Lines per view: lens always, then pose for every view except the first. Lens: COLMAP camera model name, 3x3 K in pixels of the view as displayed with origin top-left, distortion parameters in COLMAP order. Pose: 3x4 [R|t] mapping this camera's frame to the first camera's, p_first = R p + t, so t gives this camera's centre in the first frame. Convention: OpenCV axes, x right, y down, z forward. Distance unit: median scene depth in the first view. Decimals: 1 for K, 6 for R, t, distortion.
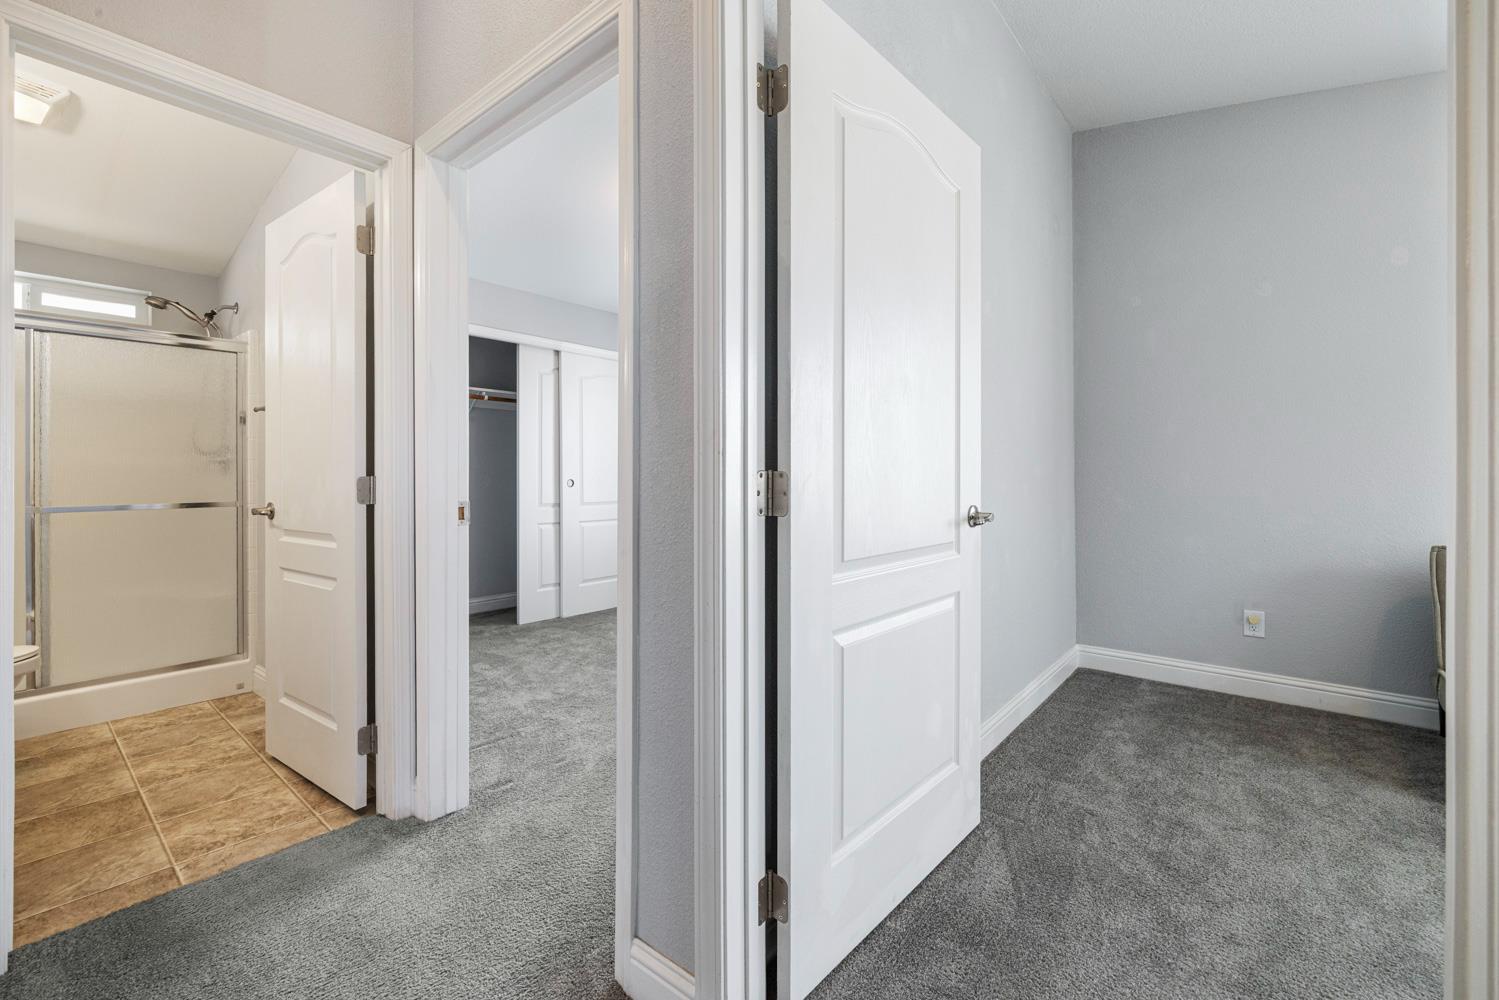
lens RADIAL K [[633.5, 0, 752.1], [0, 633.5, 487.4], [0, 0, 1]] dist [-0.002959, 0.000026]
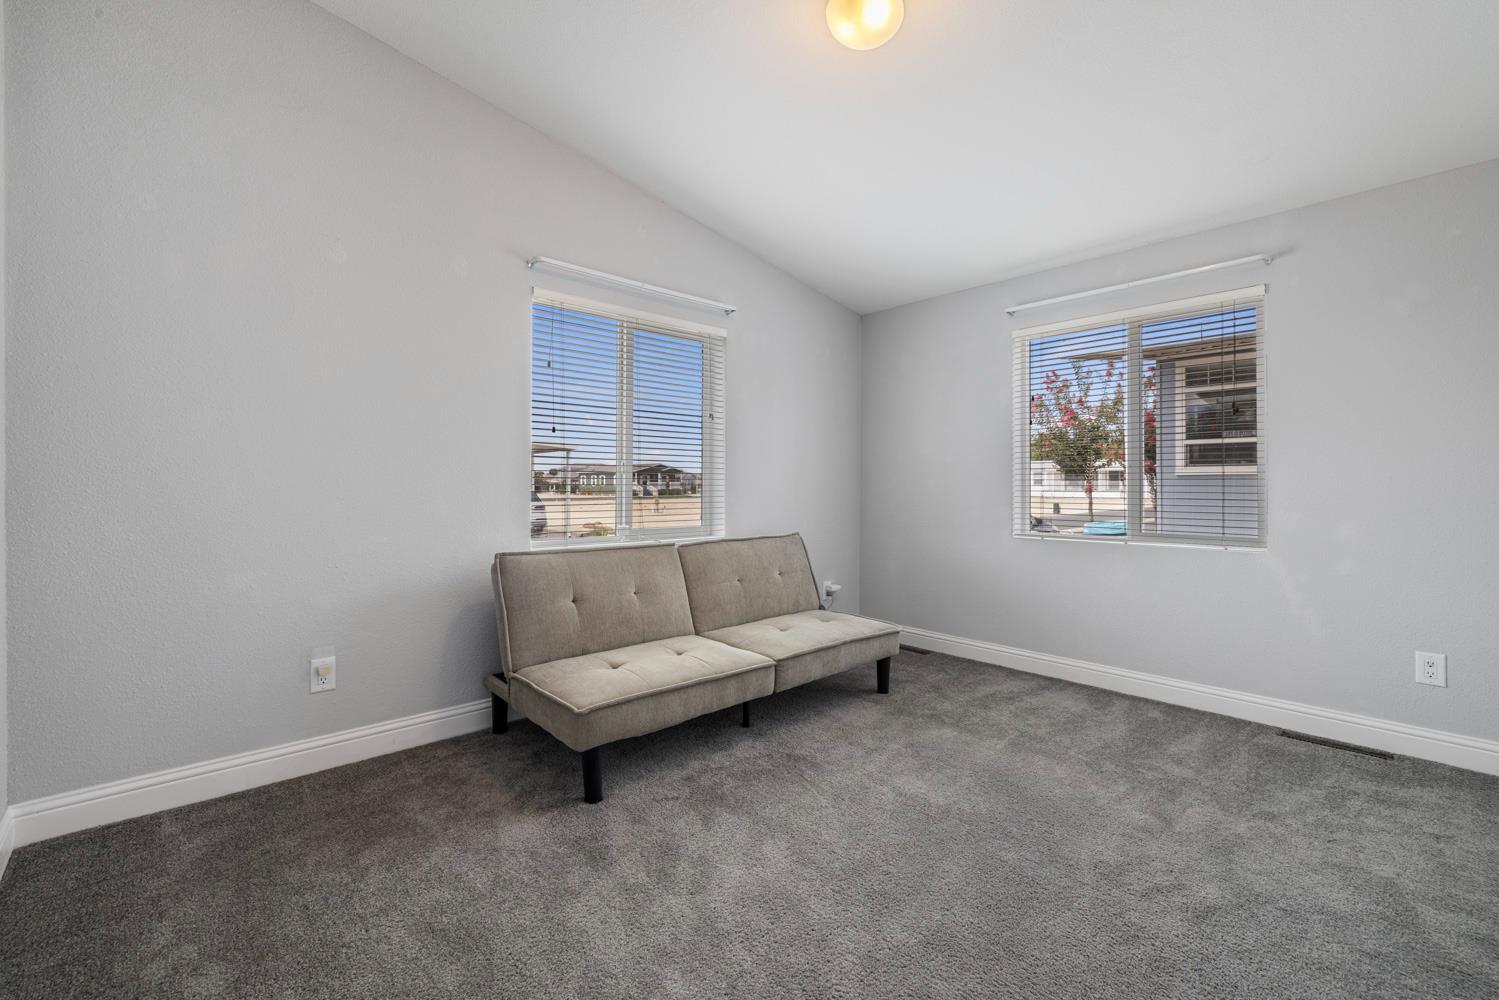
lens RADIAL K [[633.5, 0, 751.3], [0, 633.5, 491.2], [0, 0, 1]] dist [-0.002959, 0.000026]
pose [[0.138023, -0.007576, 0.990400, 0.107719], [0.014484, 0.999879, 0.005630, -0.006787], [-0.990323, 0.013568, 0.138116, 0.402807]]
